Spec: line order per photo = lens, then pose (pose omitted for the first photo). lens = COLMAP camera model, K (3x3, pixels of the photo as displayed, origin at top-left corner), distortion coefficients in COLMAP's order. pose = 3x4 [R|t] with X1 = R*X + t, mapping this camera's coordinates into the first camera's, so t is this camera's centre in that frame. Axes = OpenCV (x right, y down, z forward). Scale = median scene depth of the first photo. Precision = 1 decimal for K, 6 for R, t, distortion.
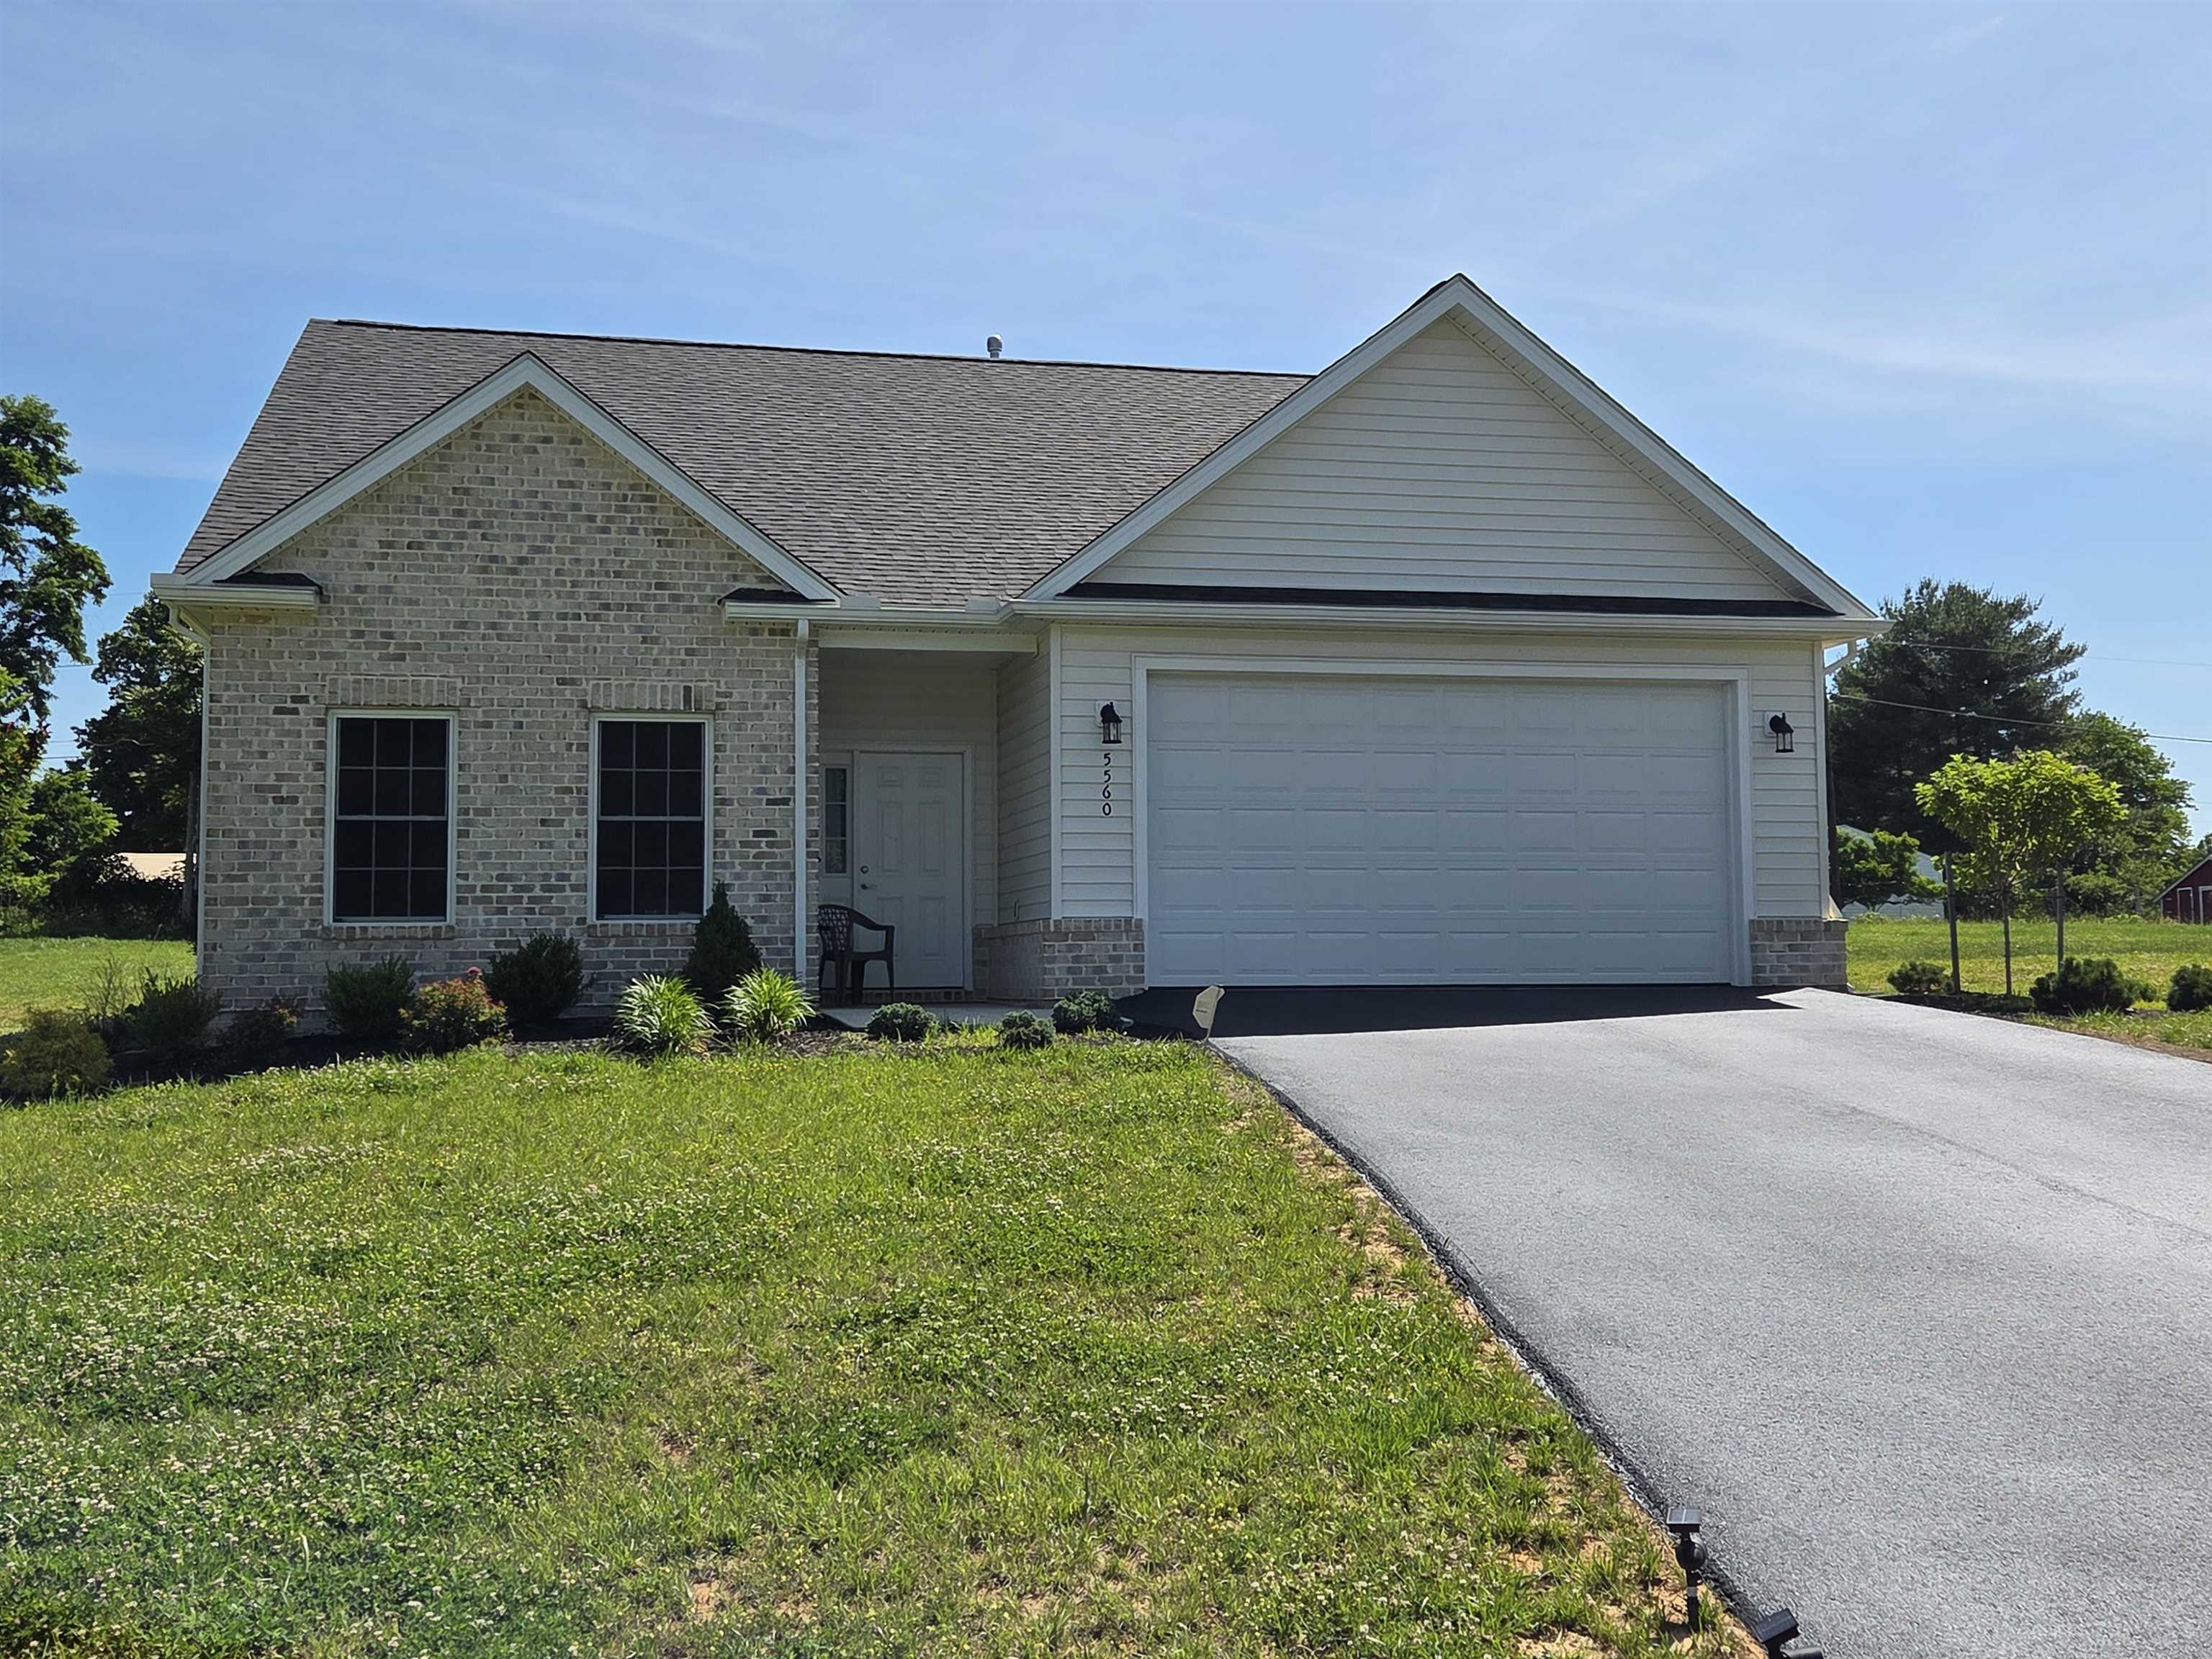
lens RADIAL K [[2375.1, 0, 1105.9], [0, 2375.1, 815.0], [0, 0, 1]] dist [0.080170, -0.020078]
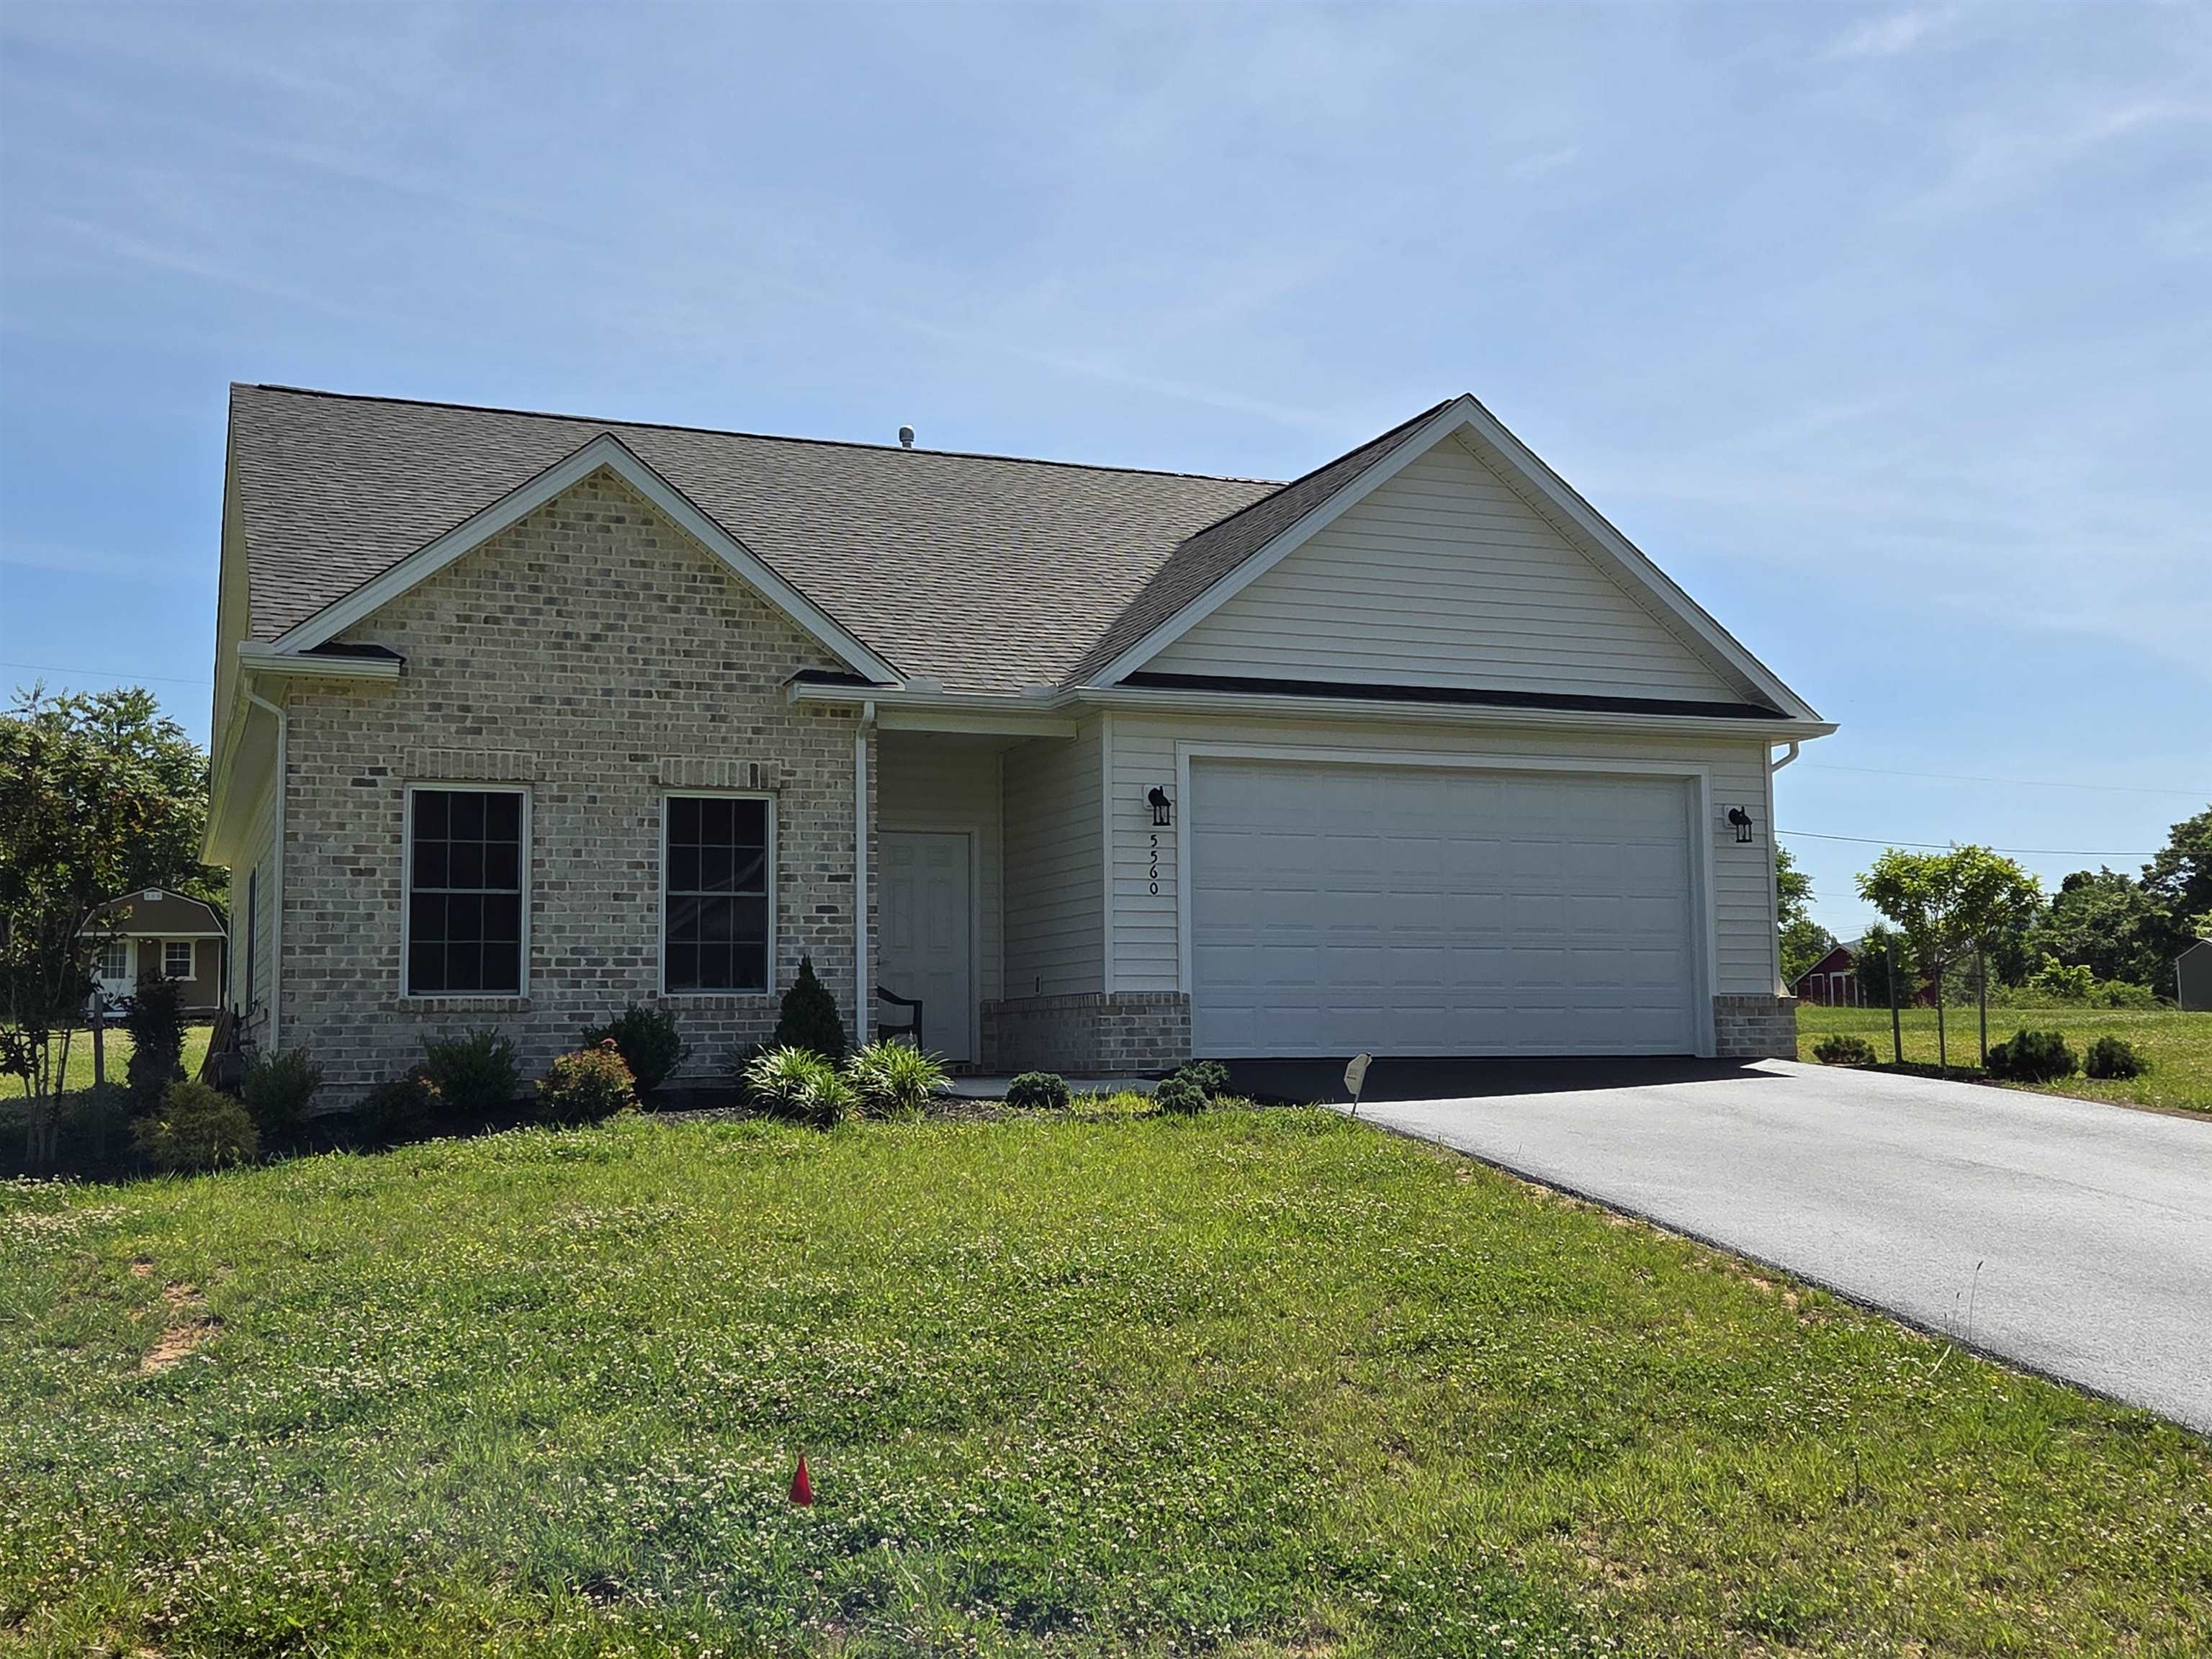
lens RADIAL K [[2387.4, 0, 1106.0], [0, 2387.4, 829.5], [0, 0, 1]] dist [0.097856, -0.108773]
pose [[0.986437, 0.013031, 0.163622, -0.196091], [-0.008179, 0.999508, -0.030295, 0.003716], [-0.163936, 0.028546, 0.986058, -0.035383]]
